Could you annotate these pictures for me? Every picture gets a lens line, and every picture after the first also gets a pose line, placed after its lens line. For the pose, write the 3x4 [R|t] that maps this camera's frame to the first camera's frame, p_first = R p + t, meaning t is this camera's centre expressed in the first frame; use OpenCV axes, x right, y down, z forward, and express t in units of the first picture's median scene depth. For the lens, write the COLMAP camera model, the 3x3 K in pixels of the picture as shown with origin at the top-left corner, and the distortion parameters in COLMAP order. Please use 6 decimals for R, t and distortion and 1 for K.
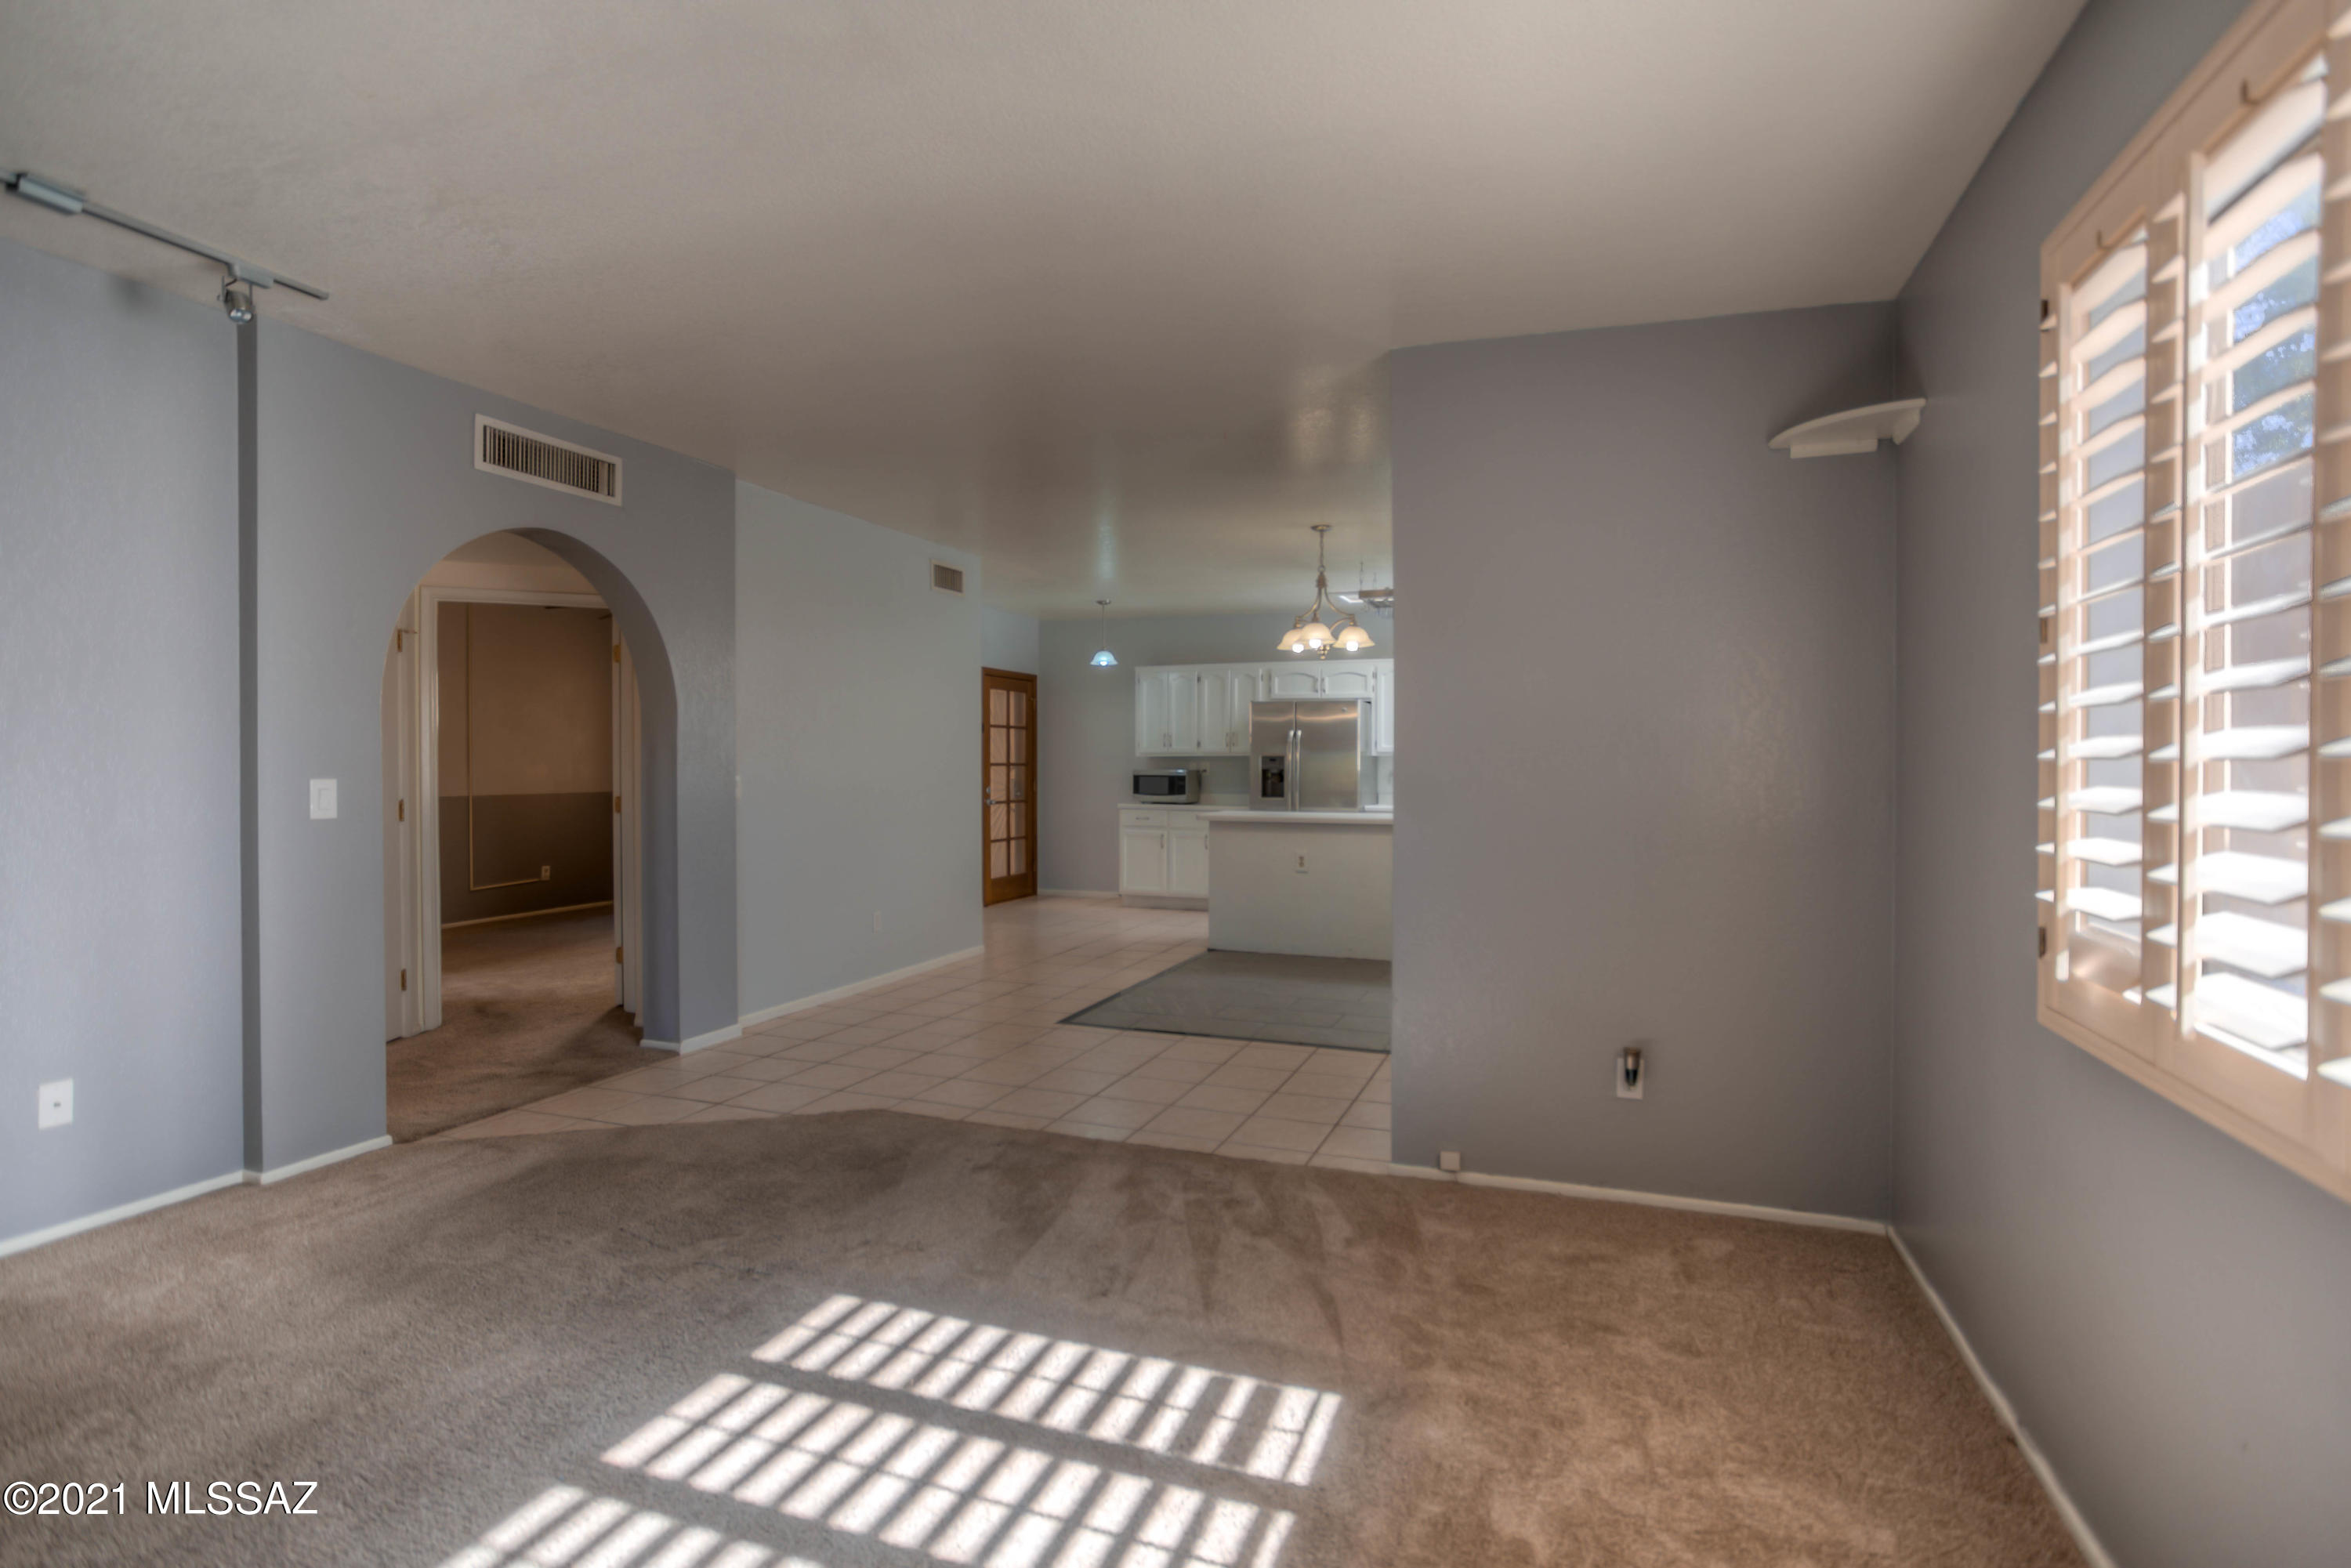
lens RADIAL K [[1168.9, 0, 1157.1], [0, 1168.9, 764.2], [0, 0, 1]] dist [-0.051837, 0.025928]
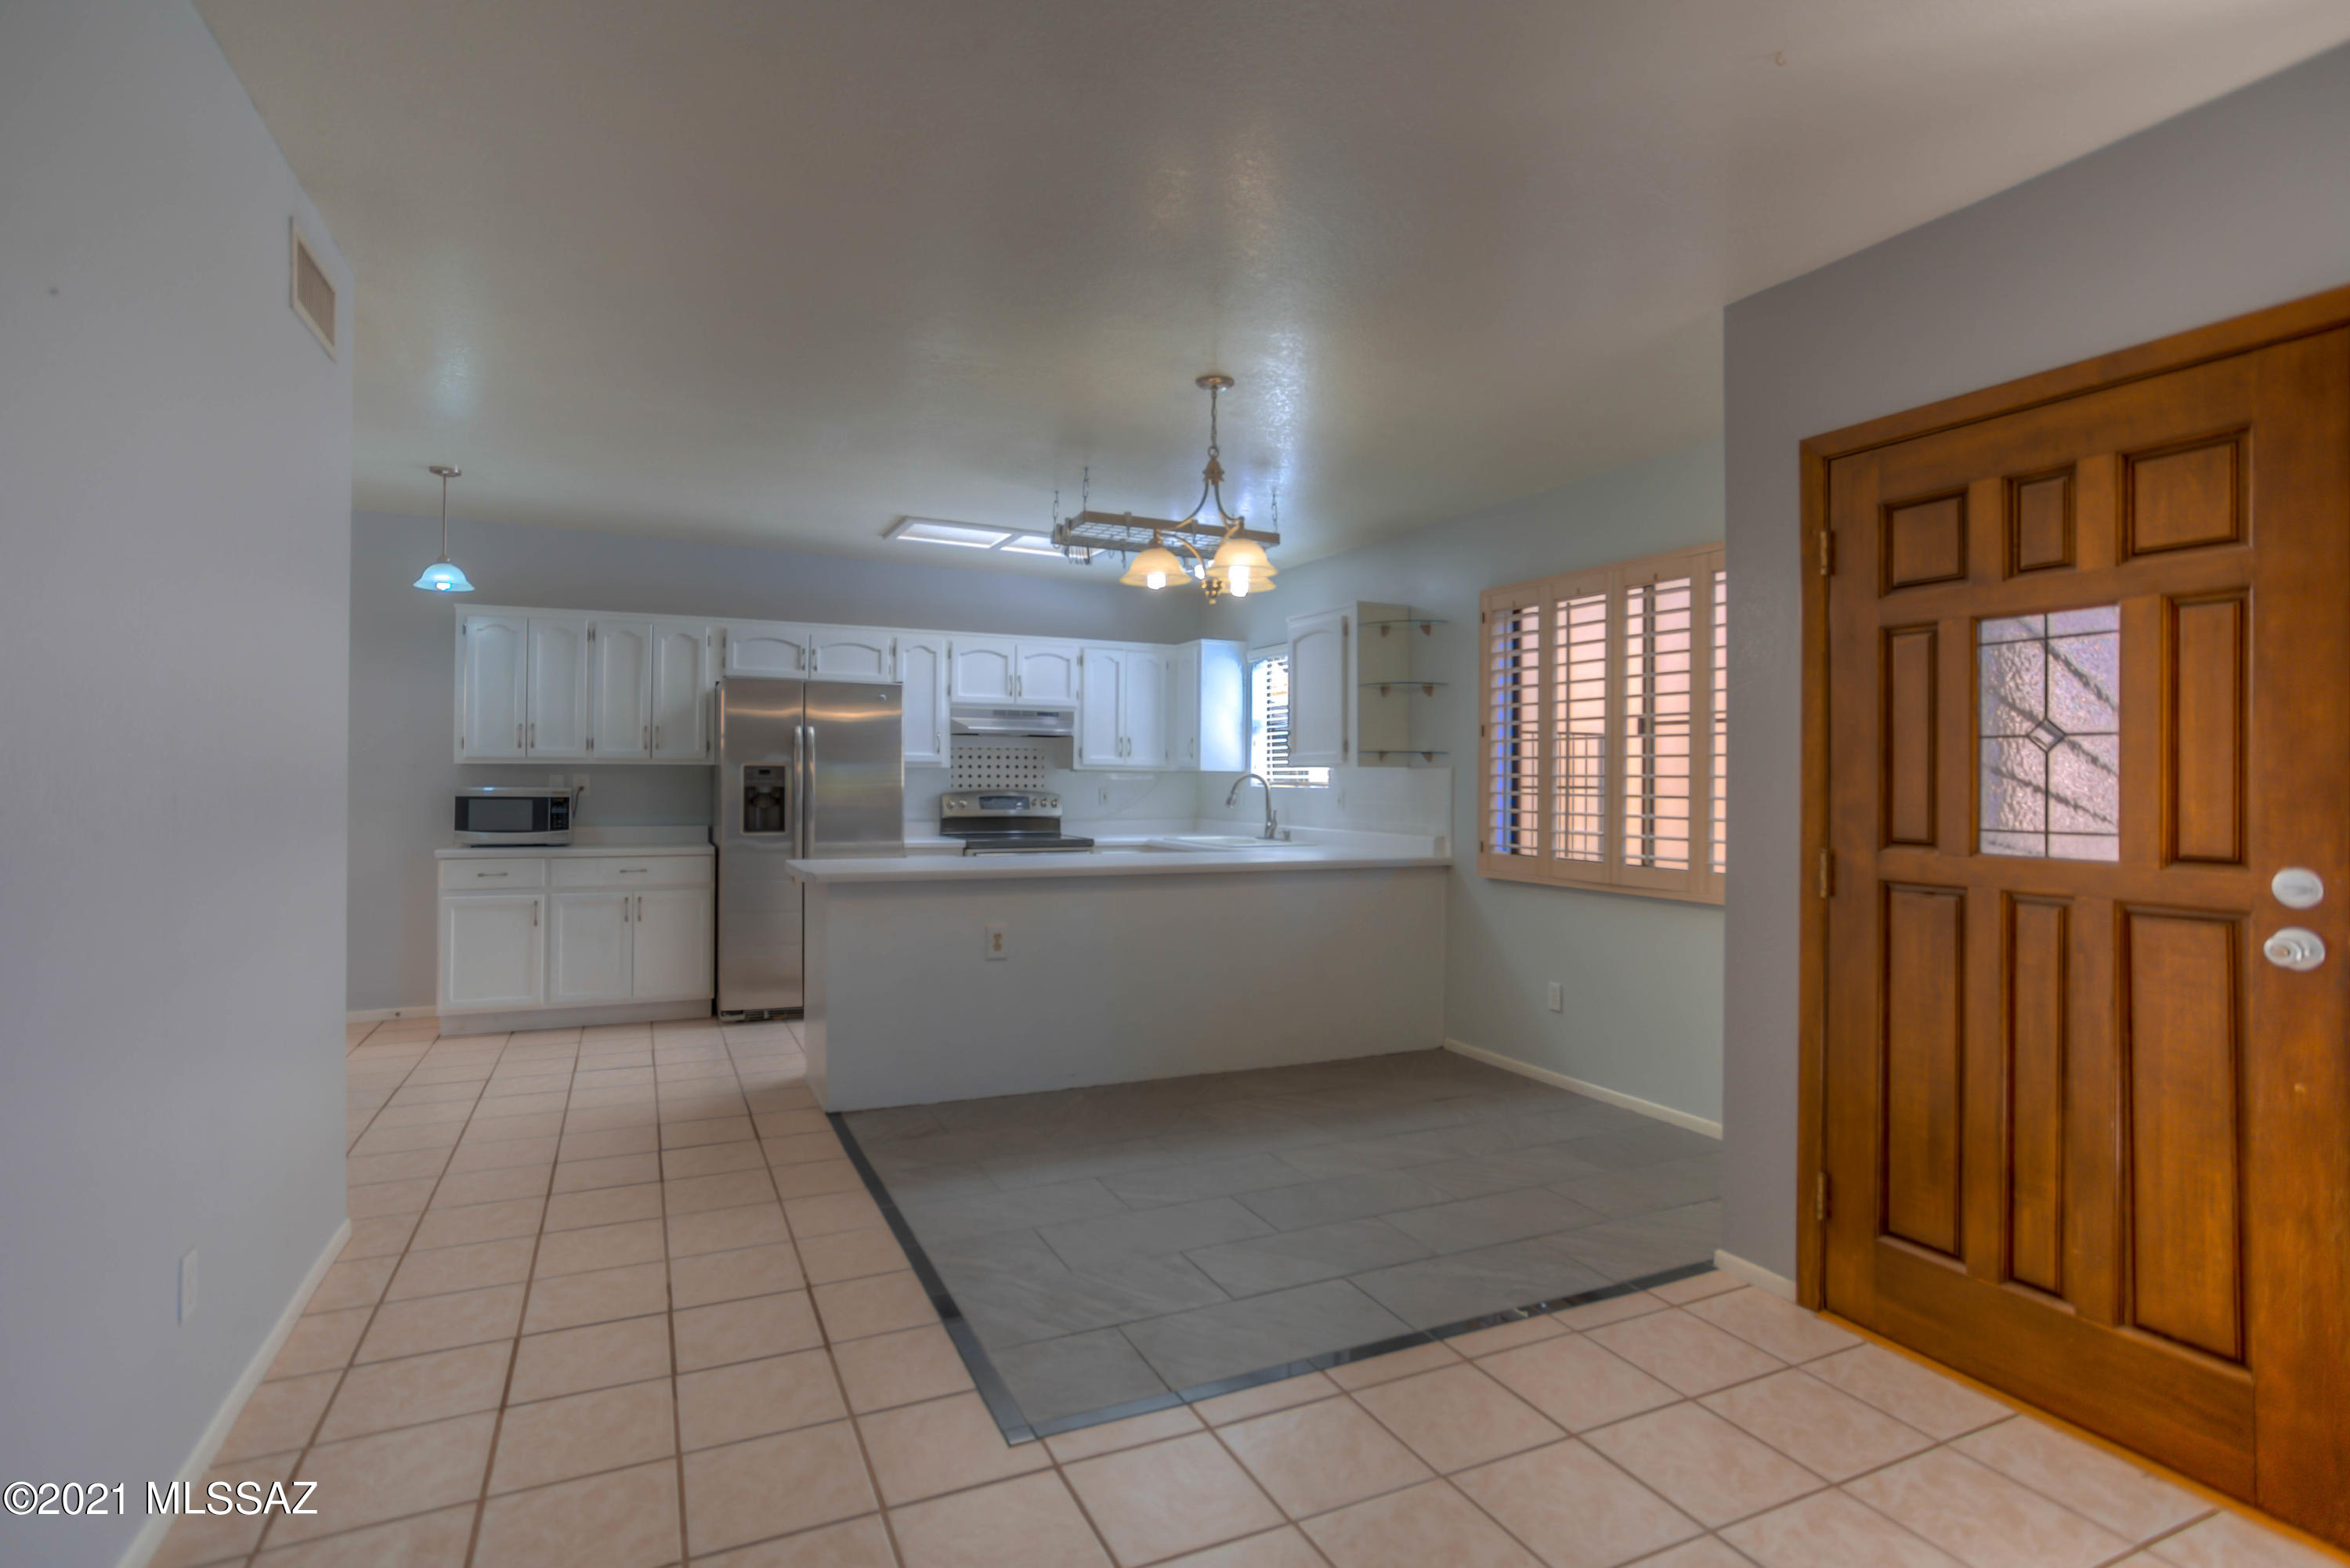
lens RADIAL K [[1168.3, 0, 1219.6], [0, 1168.3, 769.1], [0, 0, 1]] dist [-0.051837, 0.025928]
pose [[0.674455, 0.008952, 0.738261, -0.441919], [-0.005567, 0.999960, -0.007039, -0.005269], [-0.738295, 0.000637, 0.674478, 0.916167]]
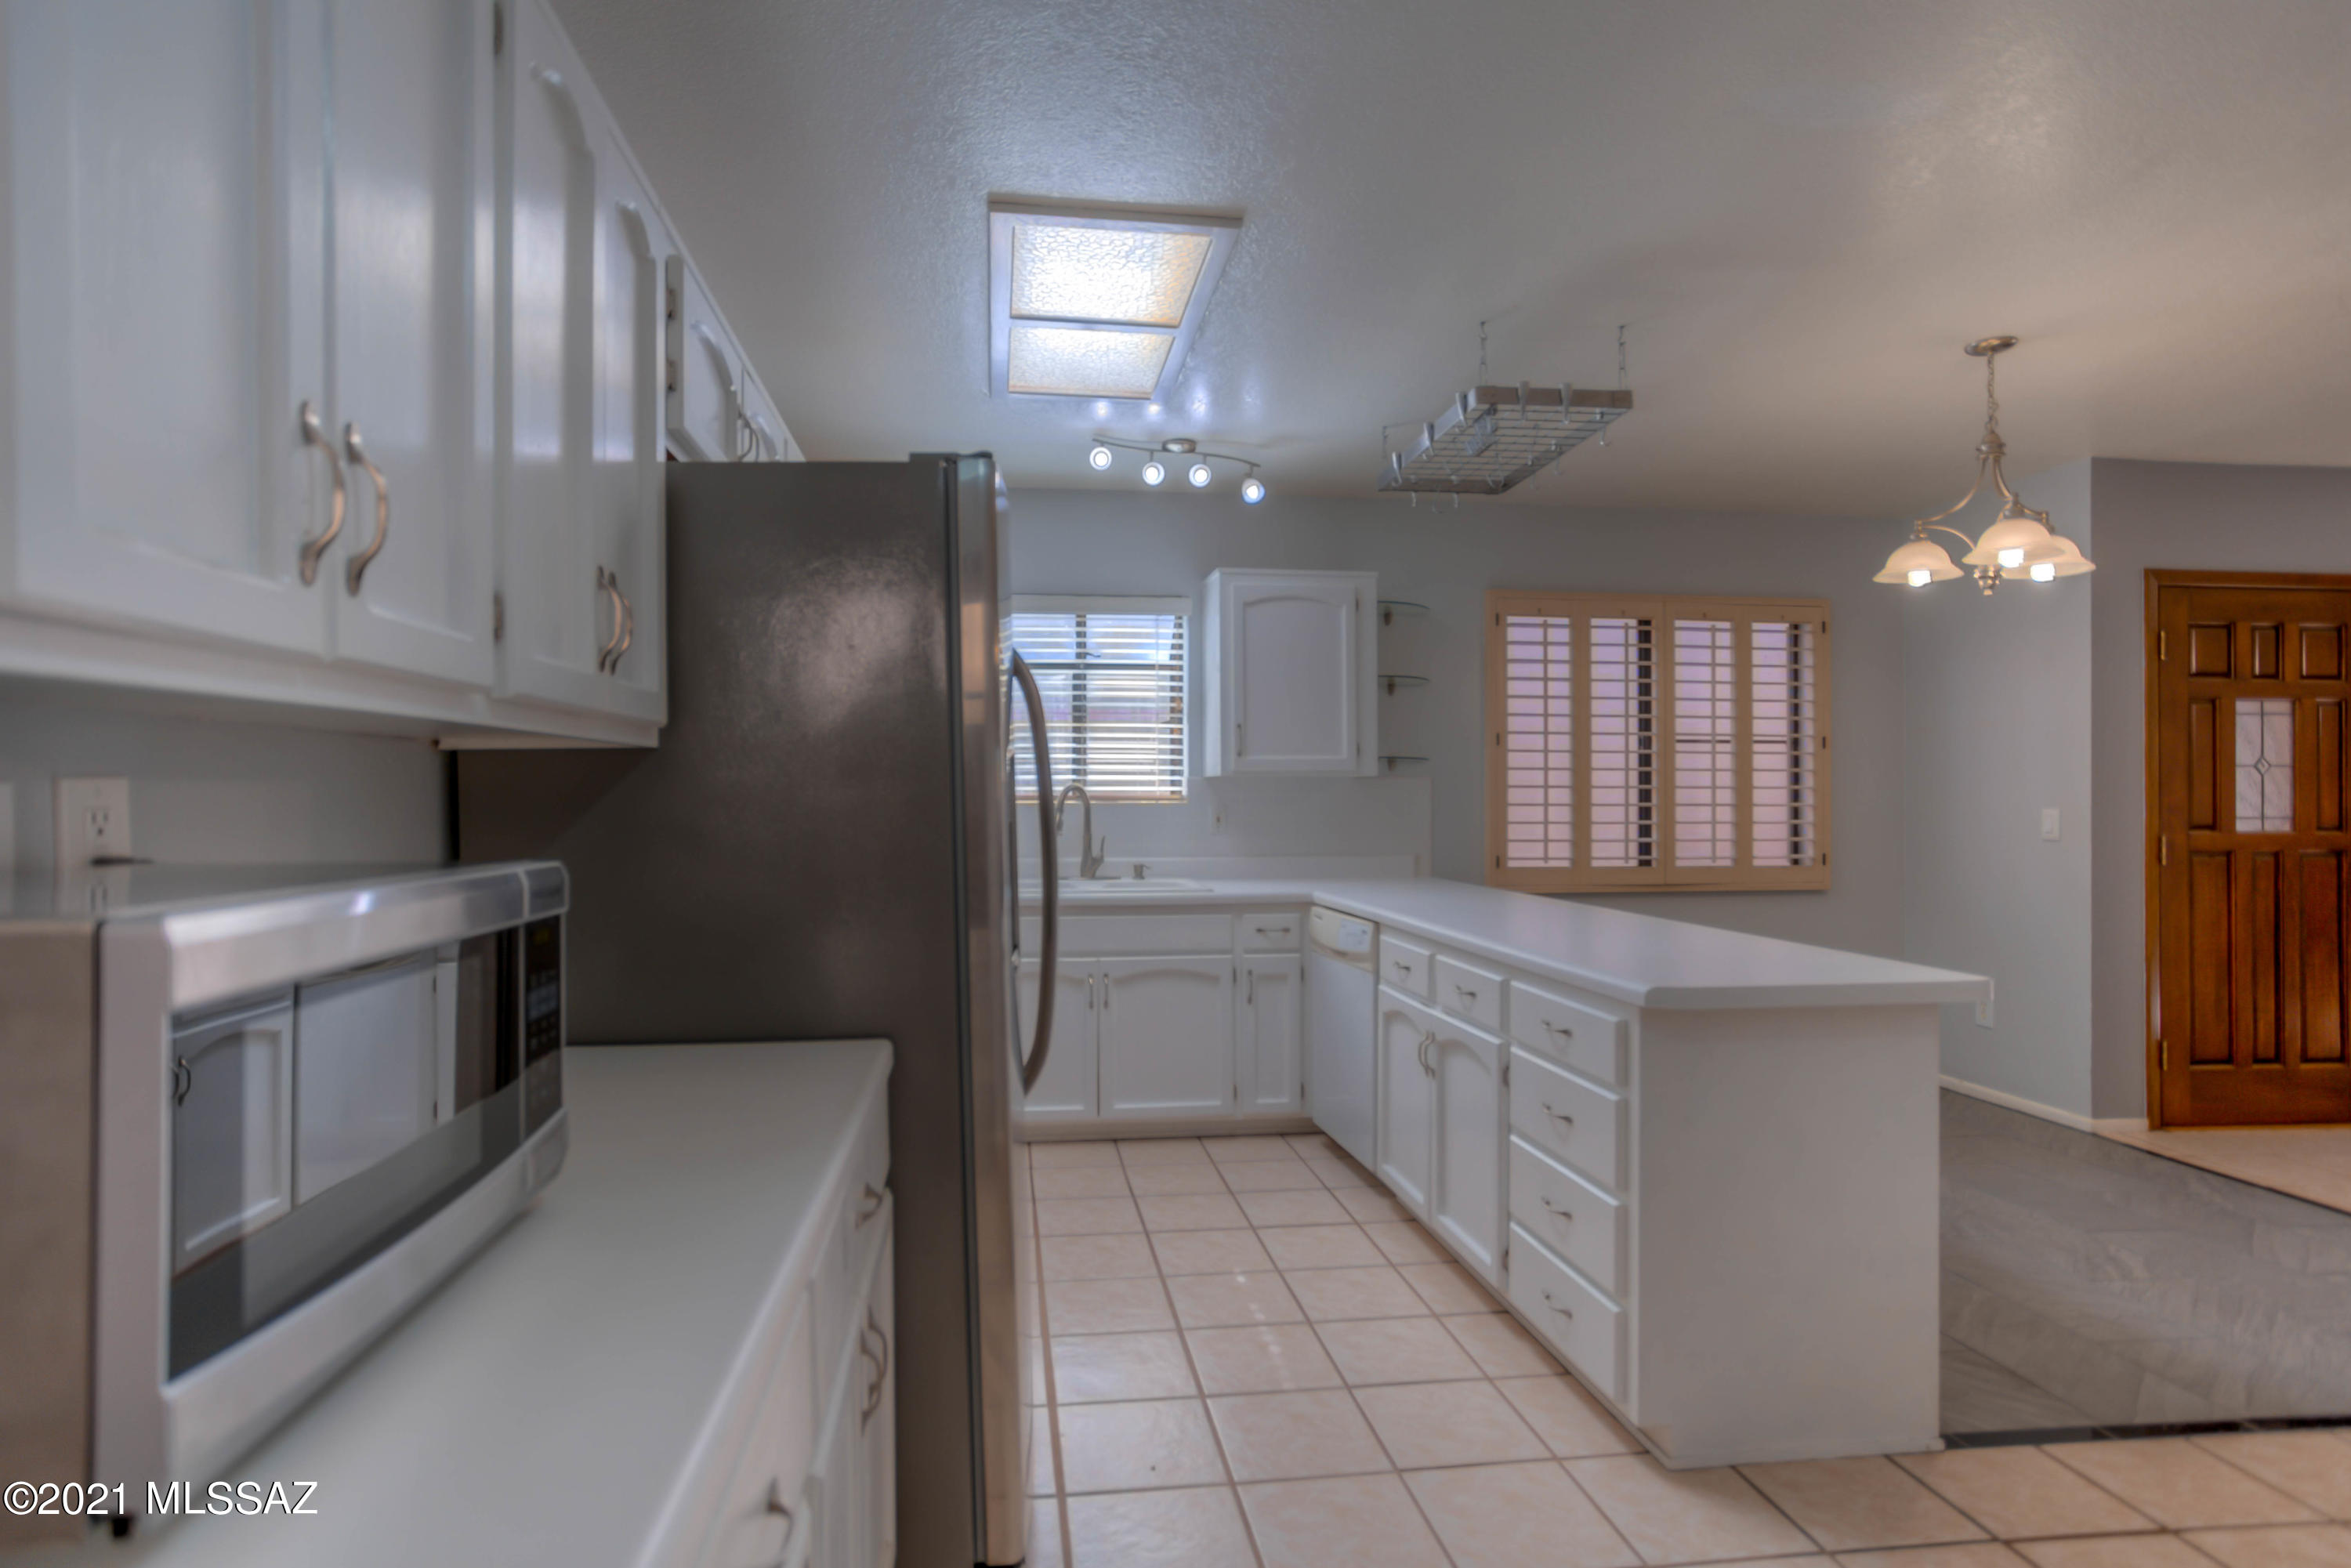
lens RADIAL K [[1168.9, 0, 1156.6], [0, 1168.9, 778.8], [0, 0, 1]] dist [-0.051837, 0.025928]
pose [[-0.459221, 0.004924, 0.888308, -0.224794], [-0.002332, 0.999975, -0.006748, -0.006751], [-0.888319, -0.005170, -0.459198, 2.340444]]
